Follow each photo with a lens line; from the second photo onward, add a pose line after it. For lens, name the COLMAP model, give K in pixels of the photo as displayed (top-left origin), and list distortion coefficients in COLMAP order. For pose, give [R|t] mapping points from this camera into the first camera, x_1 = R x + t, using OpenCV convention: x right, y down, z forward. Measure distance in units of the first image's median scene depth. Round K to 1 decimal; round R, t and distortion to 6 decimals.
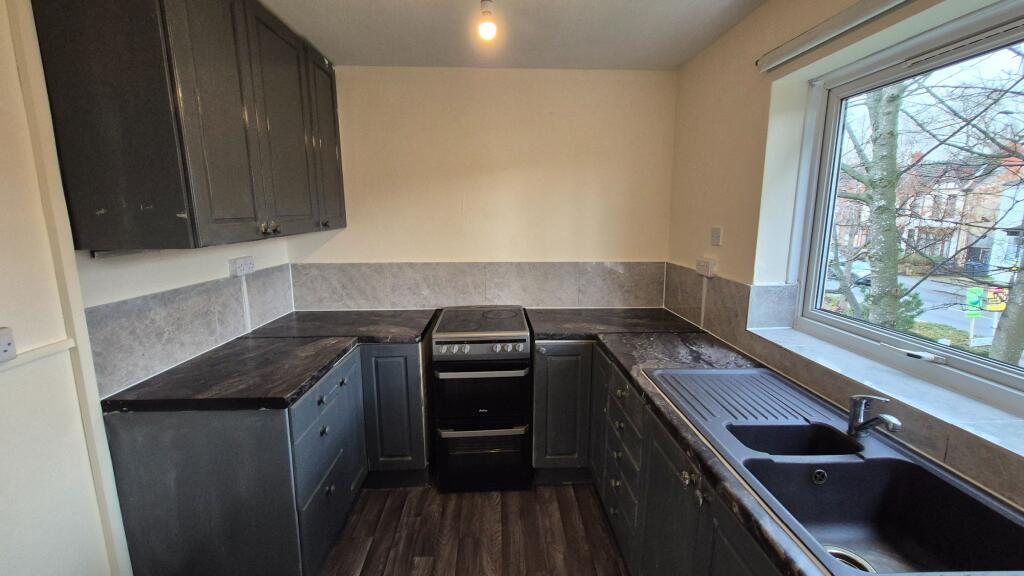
lens RADIAL K [[426.3, 0, 512.0], [0, 426.3, 288.0], [0, 0, 1]] dist [0.003058, 0.000300]
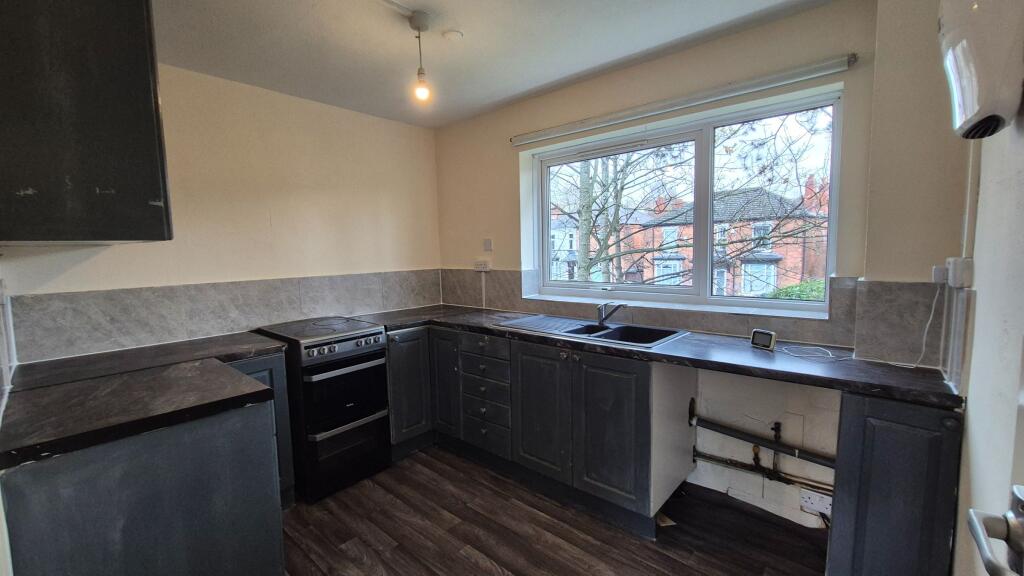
lens RADIAL K [[426.3, 0, 512.0], [0, 426.3, 288.0], [0, 0, 1]] dist [0.003058, 0.000300]
pose [[0.688521, -0.081876, 0.720580, -0.538860], [0.151159, 0.987986, -0.032174, 0.089630], [-0.709289, 0.131074, 0.692625, -0.085819]]
